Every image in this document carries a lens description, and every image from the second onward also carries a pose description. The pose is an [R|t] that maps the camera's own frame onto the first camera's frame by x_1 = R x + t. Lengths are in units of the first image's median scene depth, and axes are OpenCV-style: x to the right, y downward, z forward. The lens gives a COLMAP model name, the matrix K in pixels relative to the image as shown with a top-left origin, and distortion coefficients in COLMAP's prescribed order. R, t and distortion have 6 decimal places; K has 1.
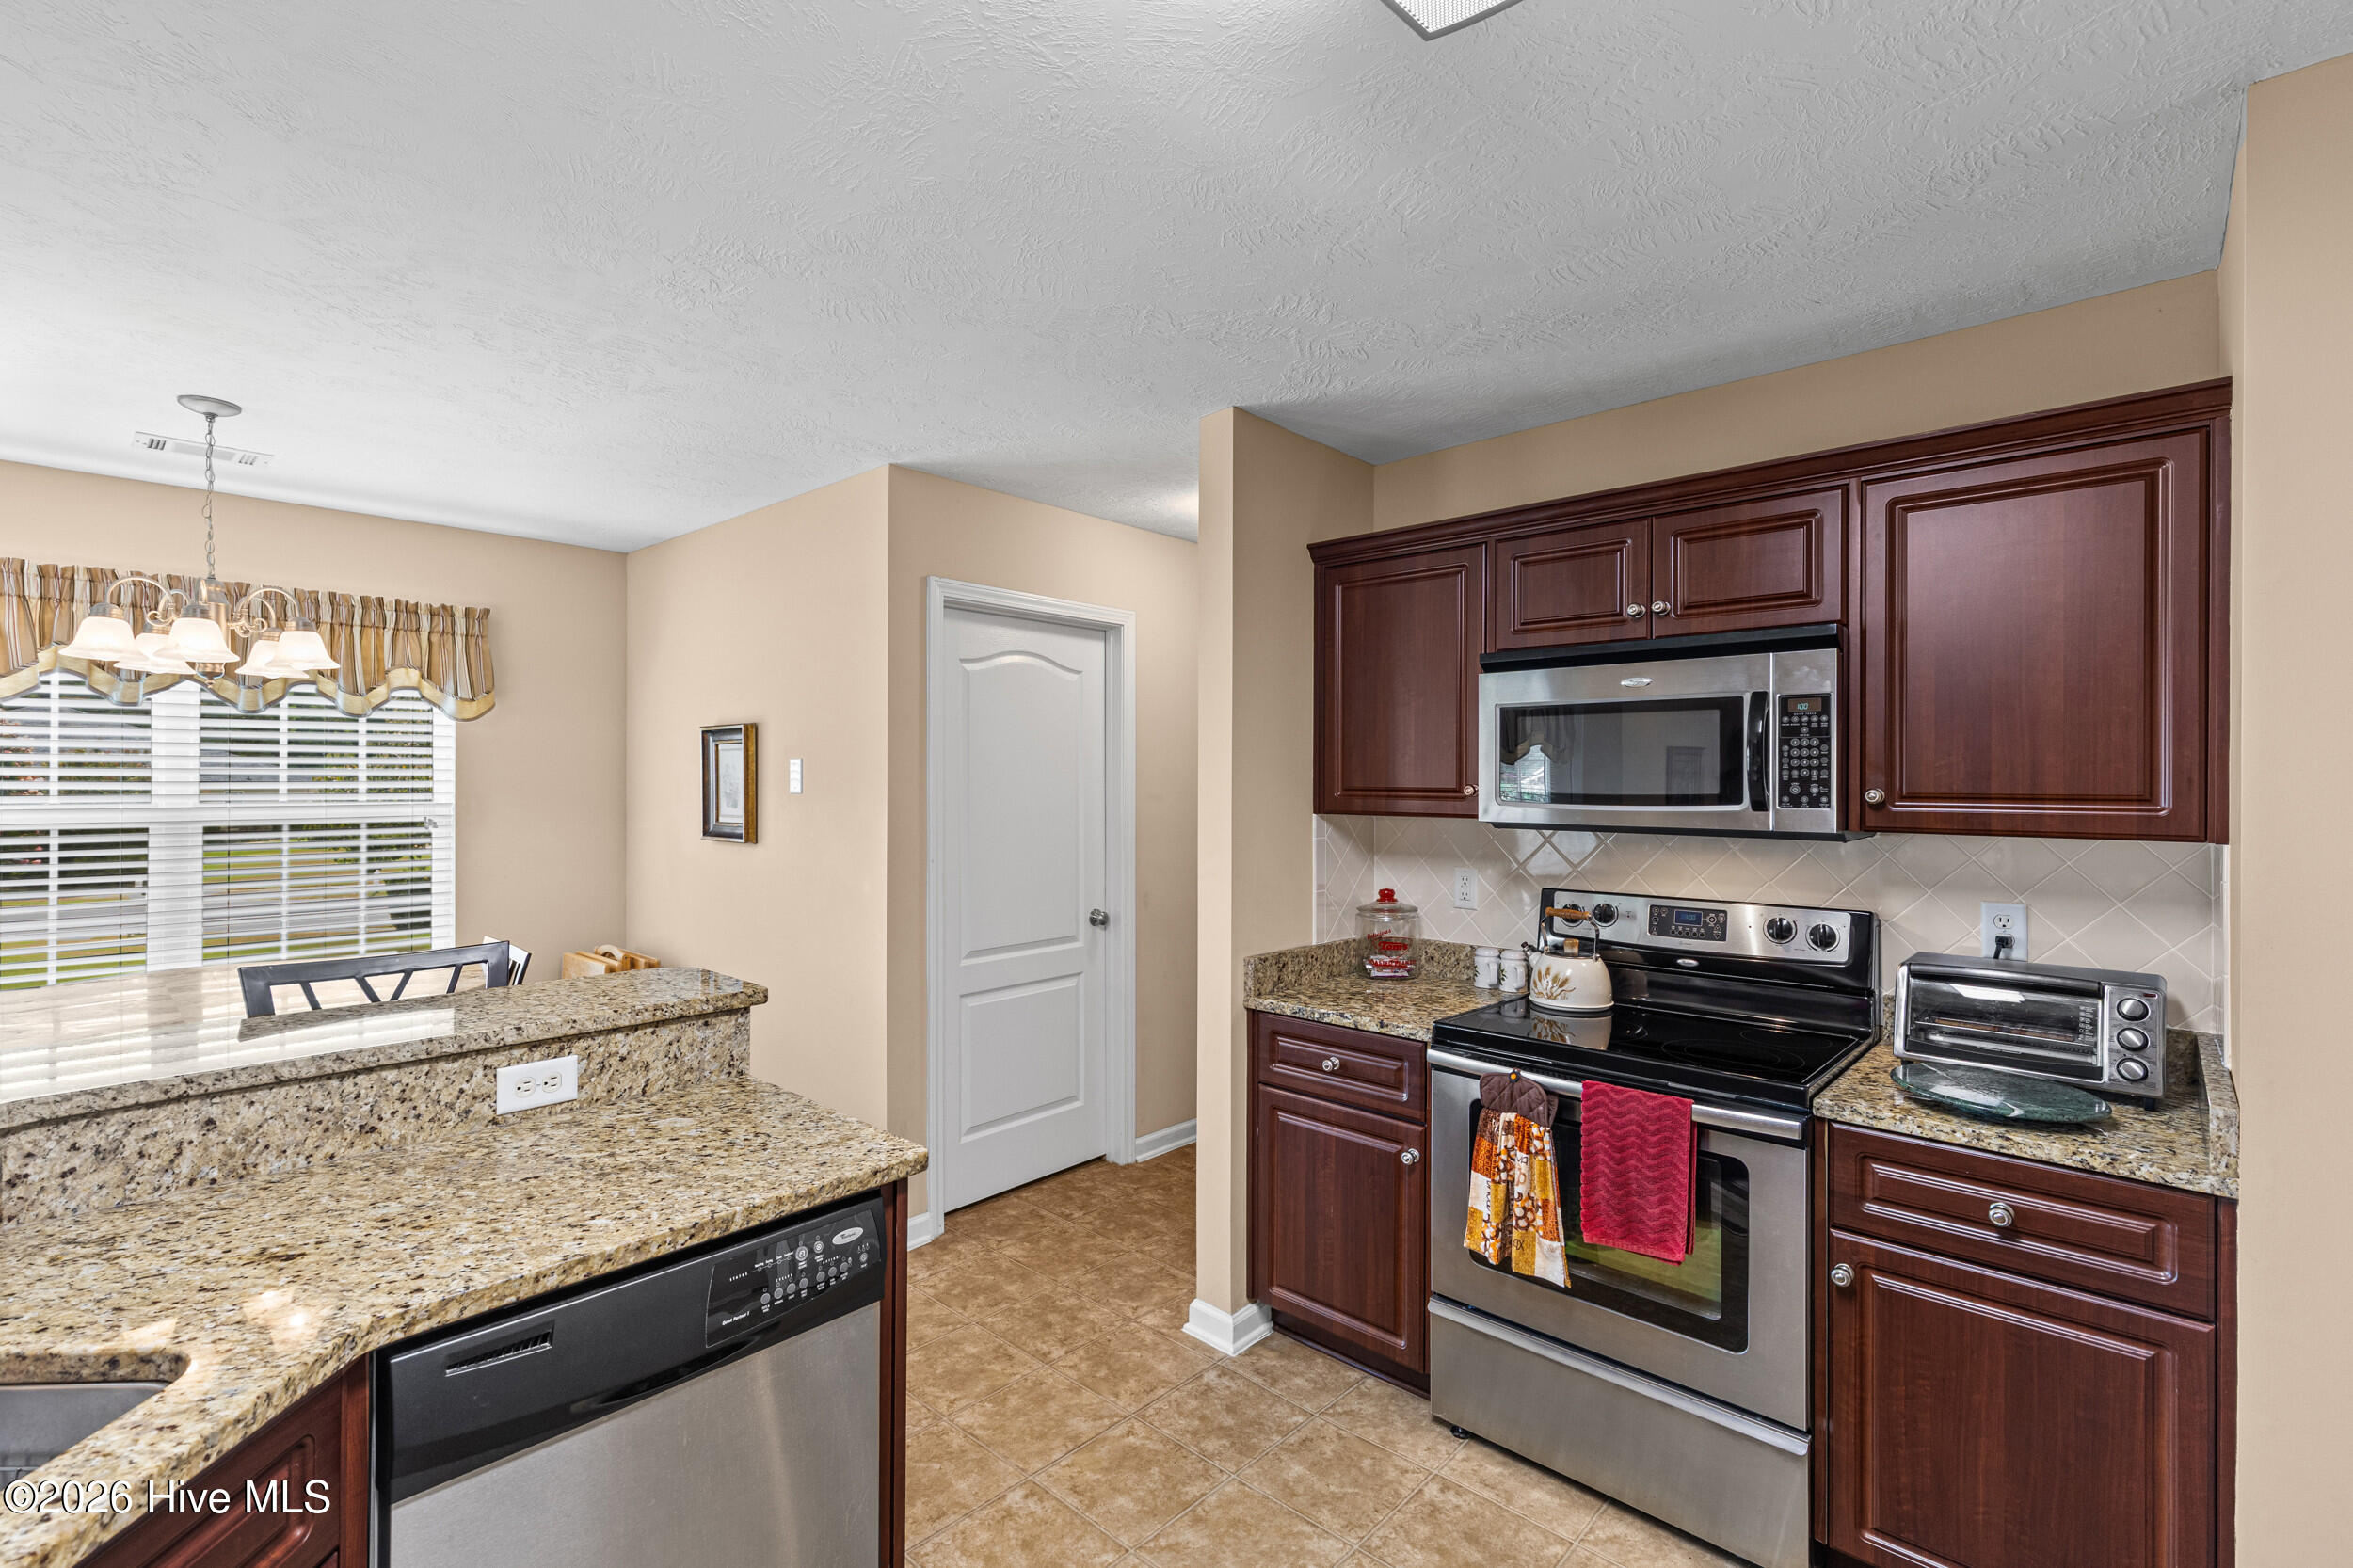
lens RADIAL K [[1063.2, 0, 1169.0], [0, 1063.2, 781.4], [0, 0, 1]] dist [0.003828, 0.000847]
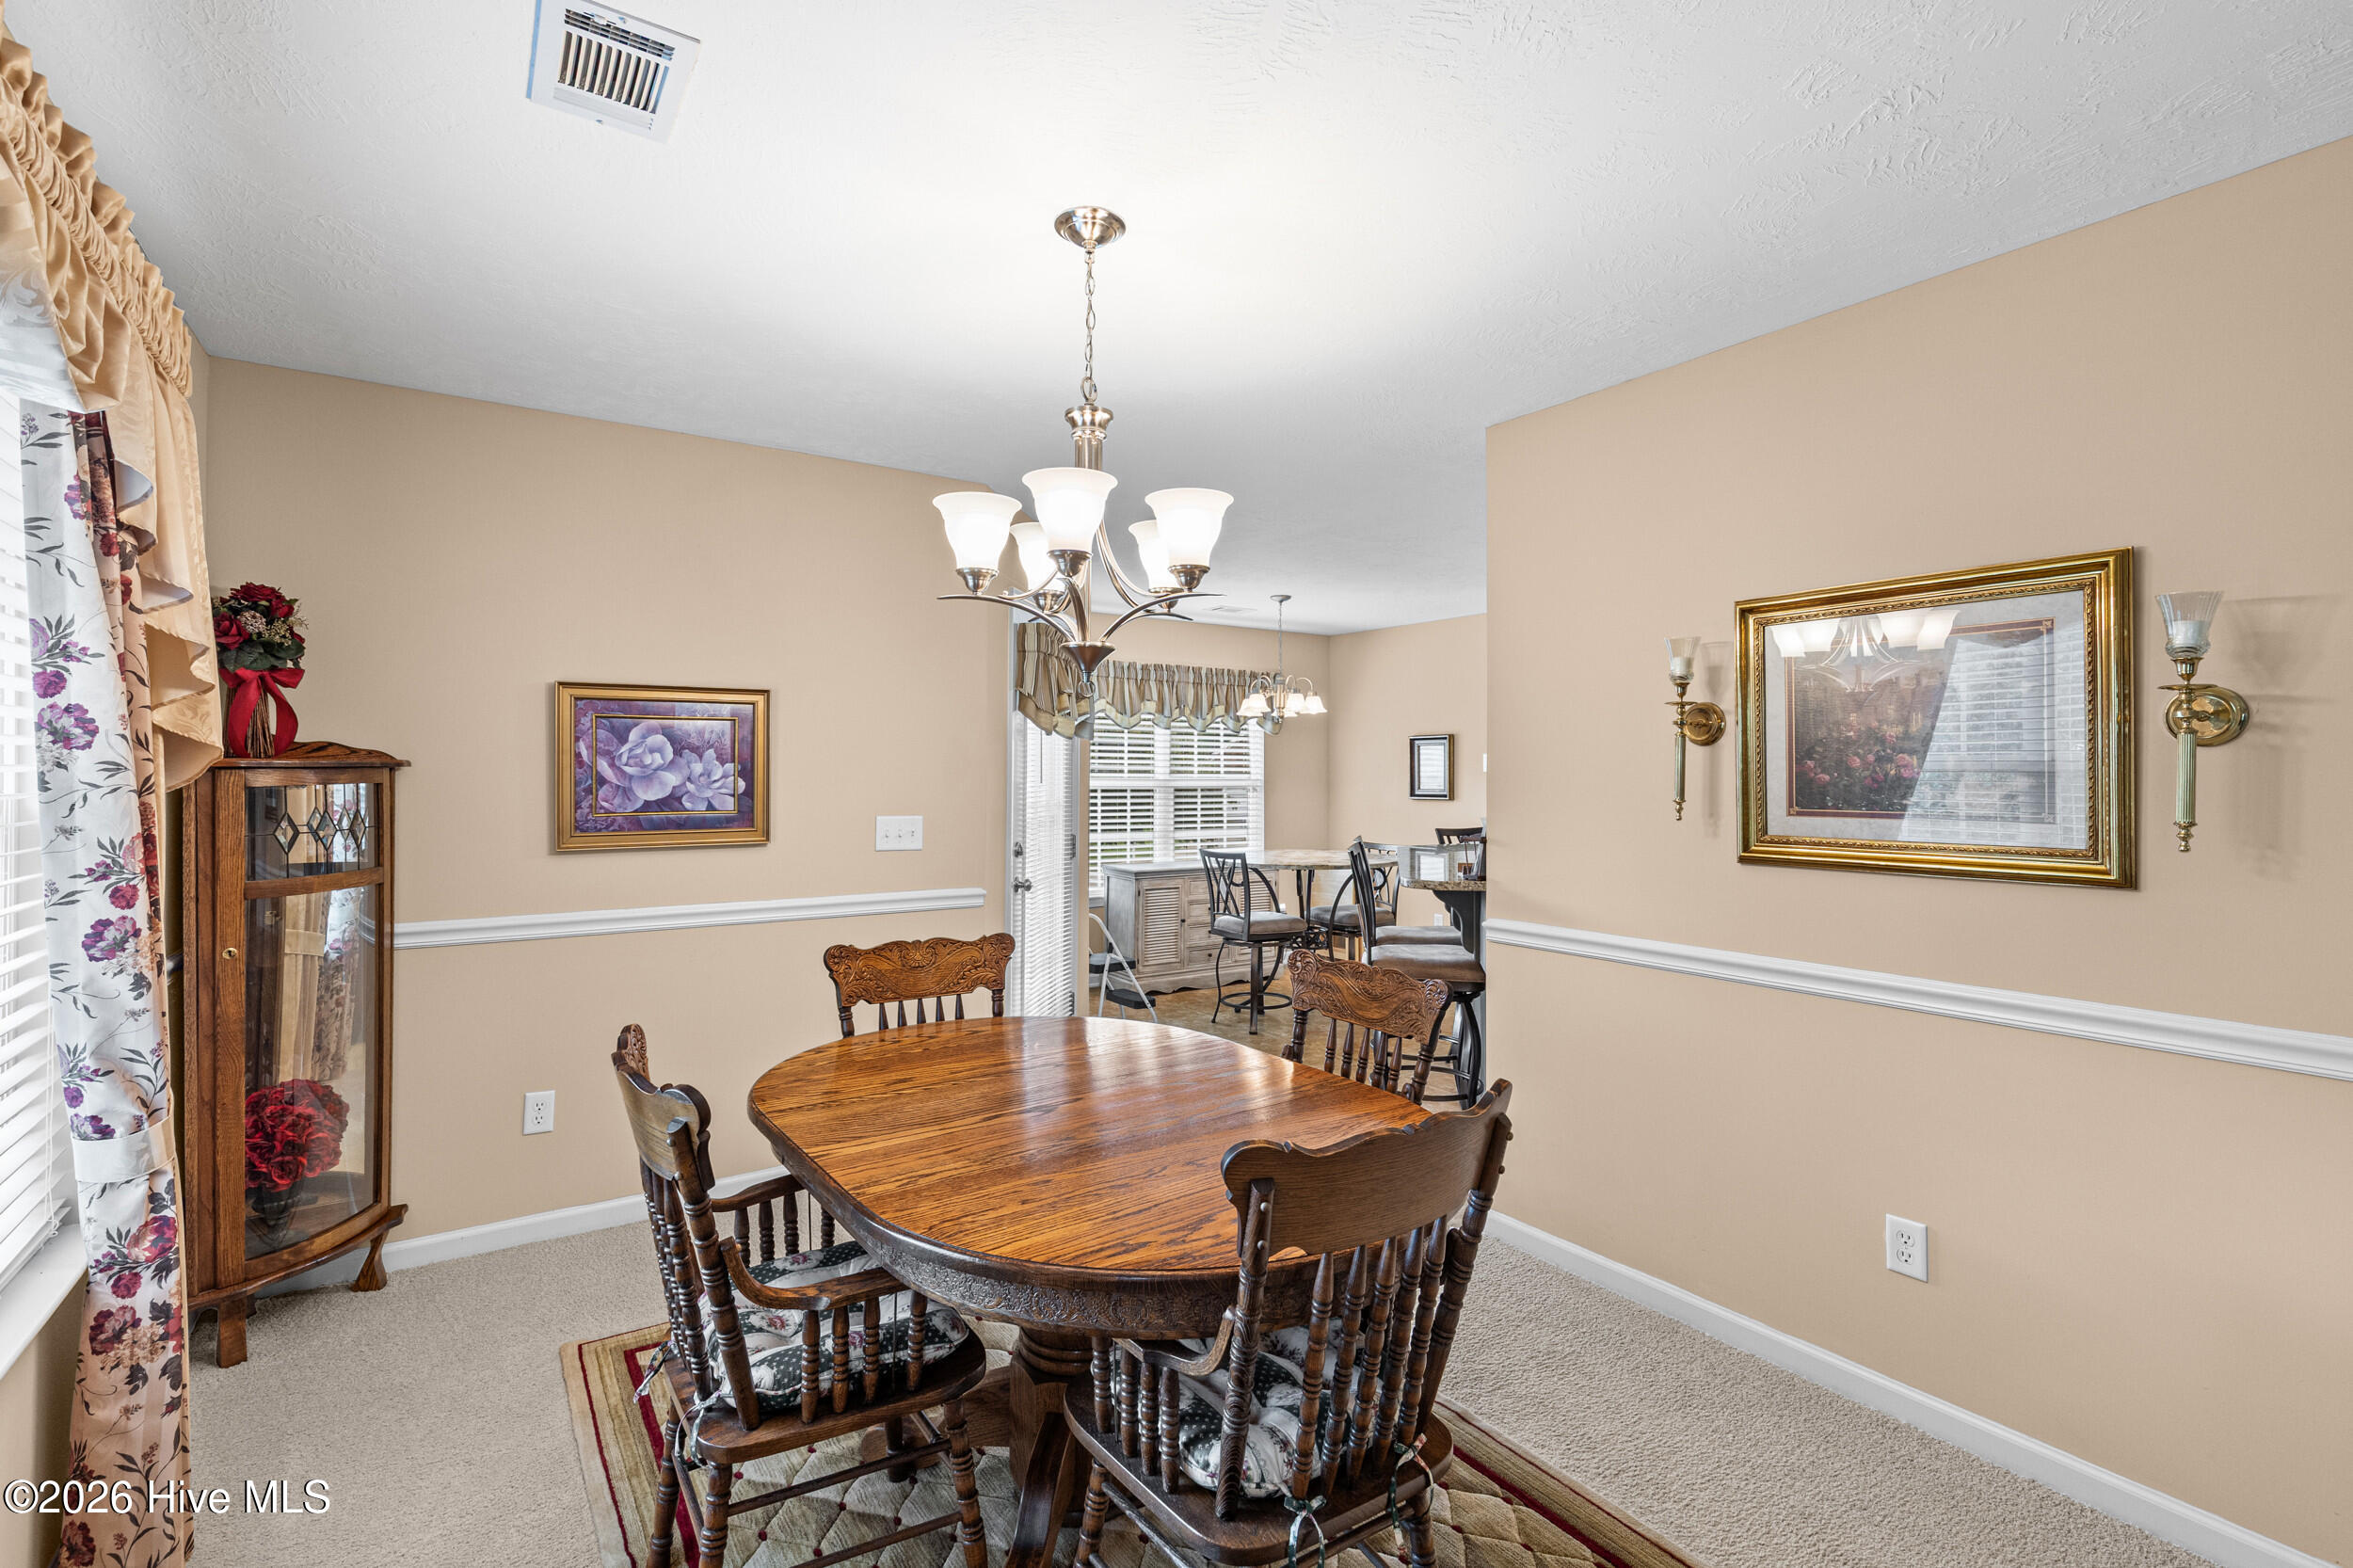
lens RADIAL K [[1063.2, 0, 1169.0], [0, 1063.2, 781.4], [0, 0, 1]] dist [0.003828, 0.000847]
pose [[0.974877, -0.001419, -0.222739, -1.068096], [0.001096, 0.999998, -0.001573, 0.067159], [0.222741, 0.001290, 0.974877, -2.100790]]
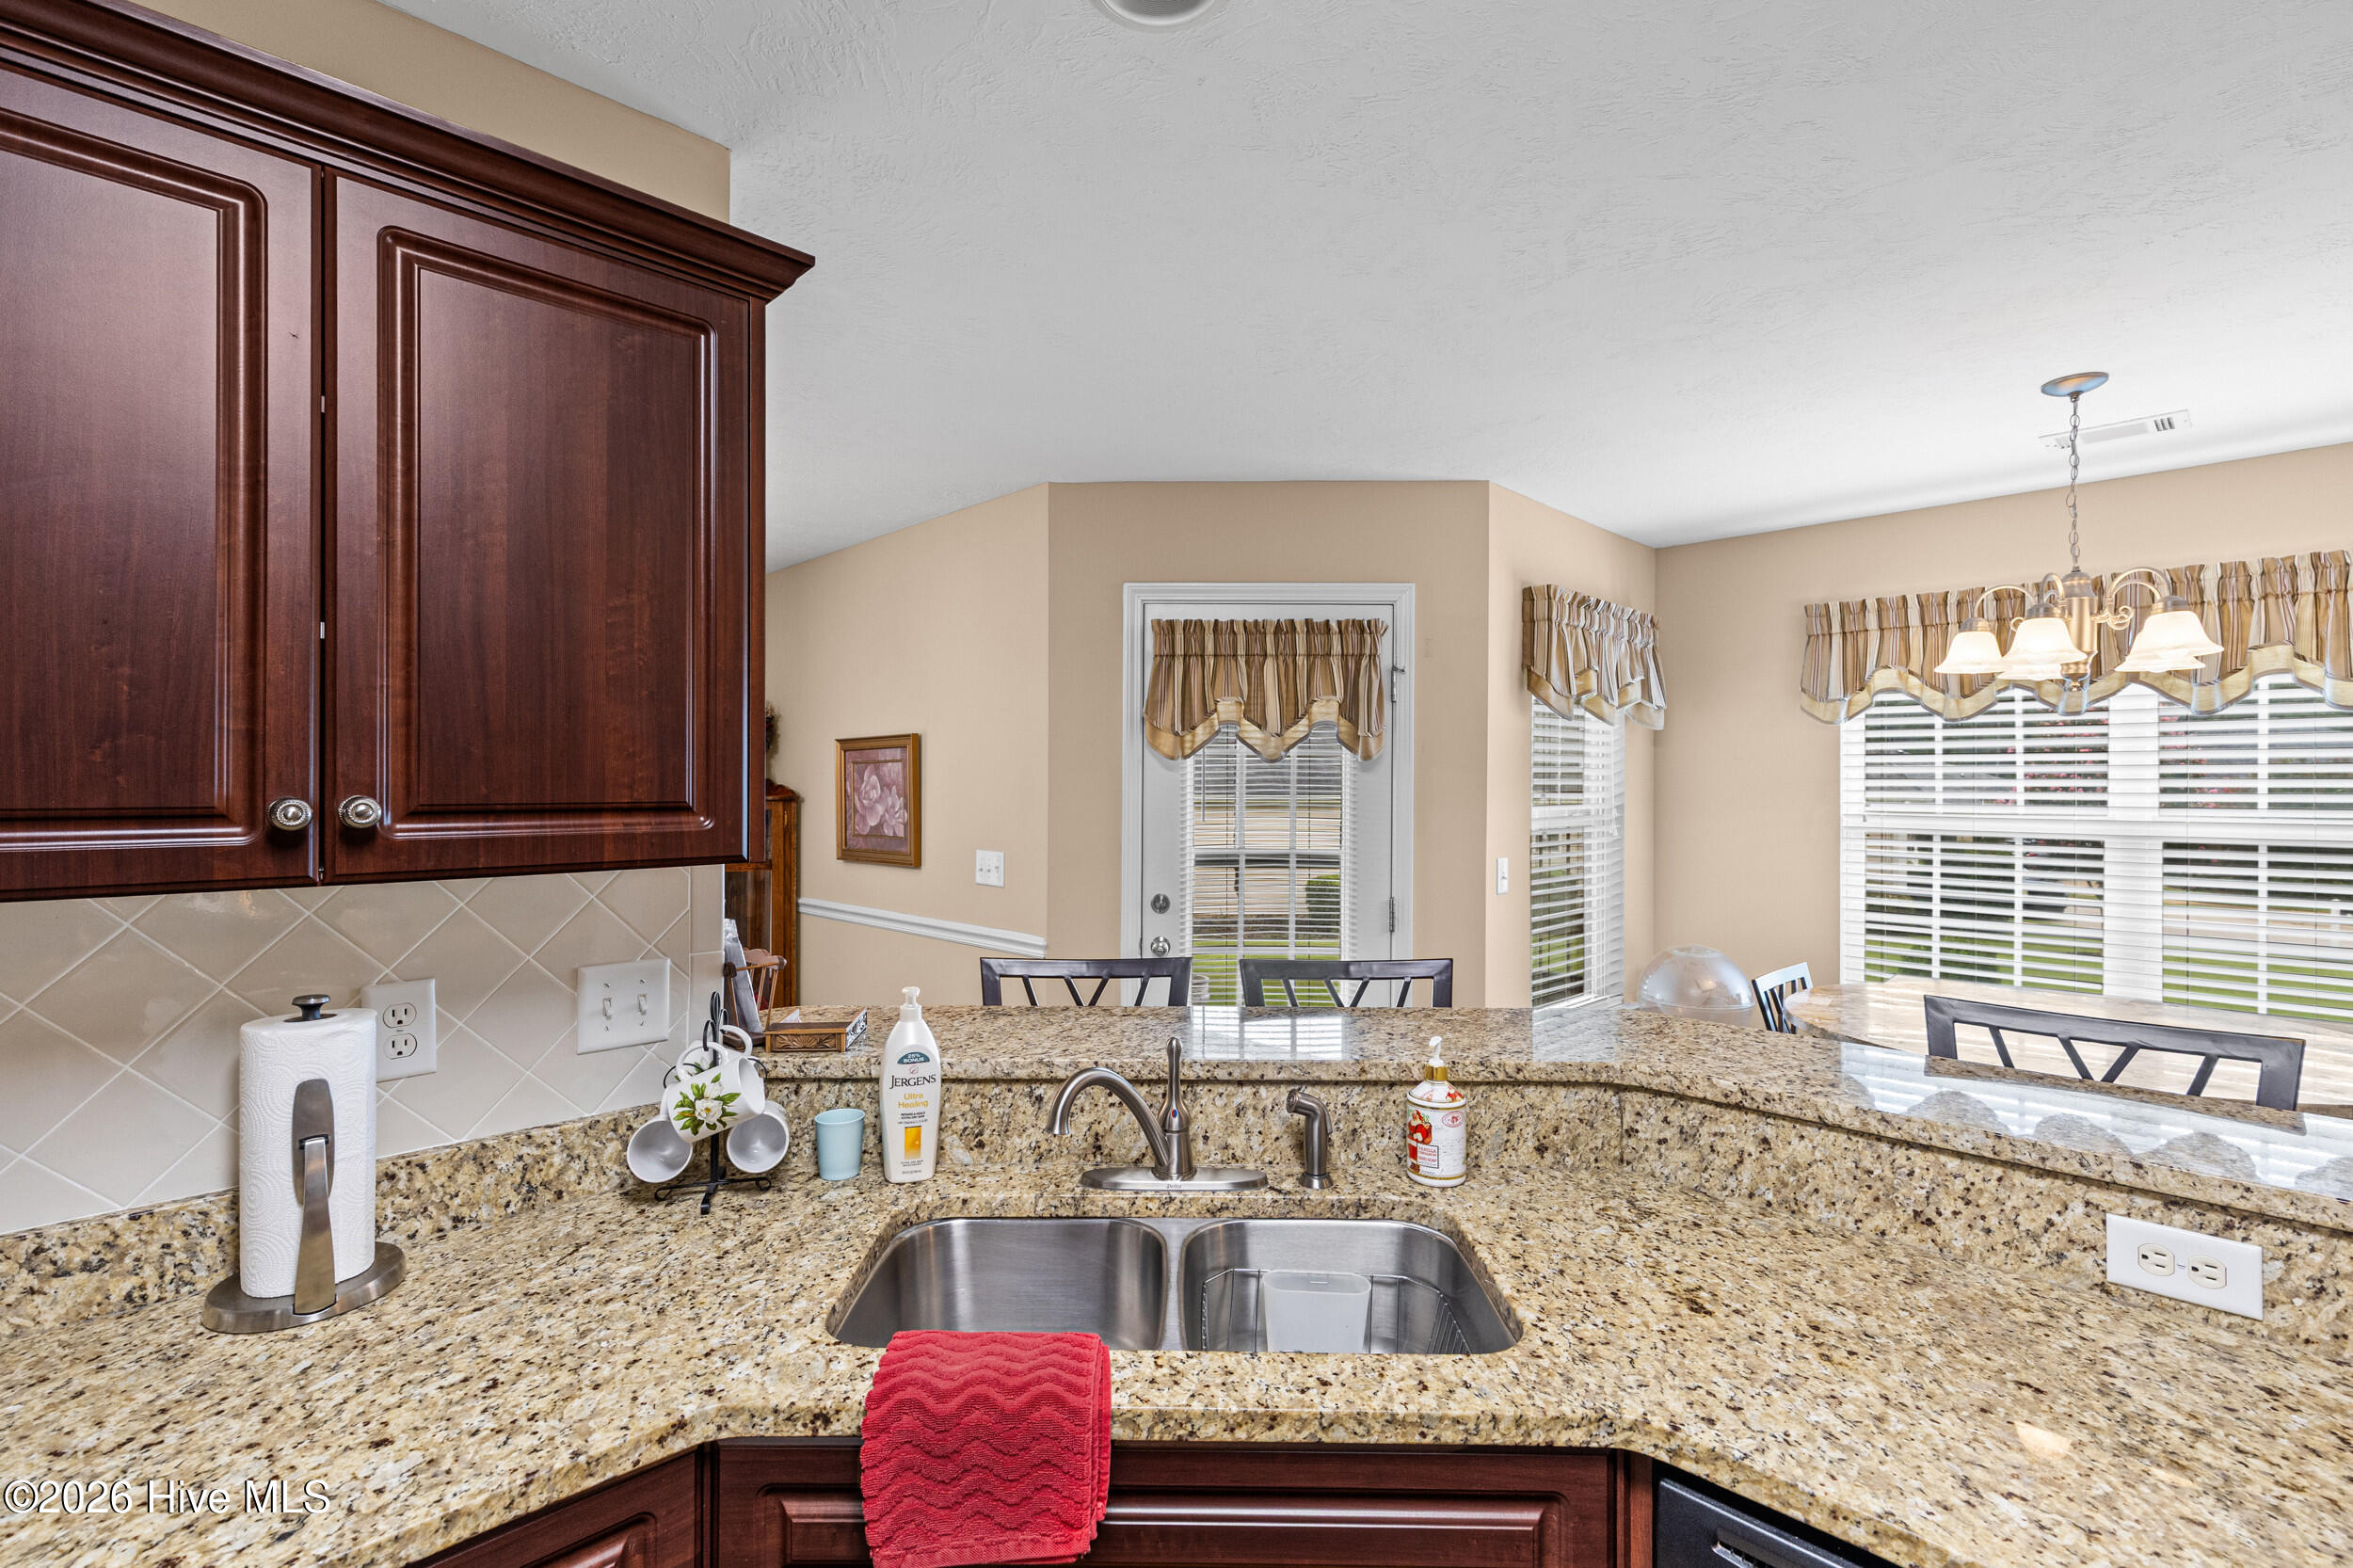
lens RADIAL K [[1063.2, 0, 1169.0], [0, 1063.2, 781.4], [0, 0, 1]] dist [0.003828, 0.000847]
pose [[-0.046488, -0.004987, -0.998906, 0.091195], [-0.005850, 0.999972, -0.004720, -0.001708], [0.998902, 0.005625, -0.046516, 0.451792]]
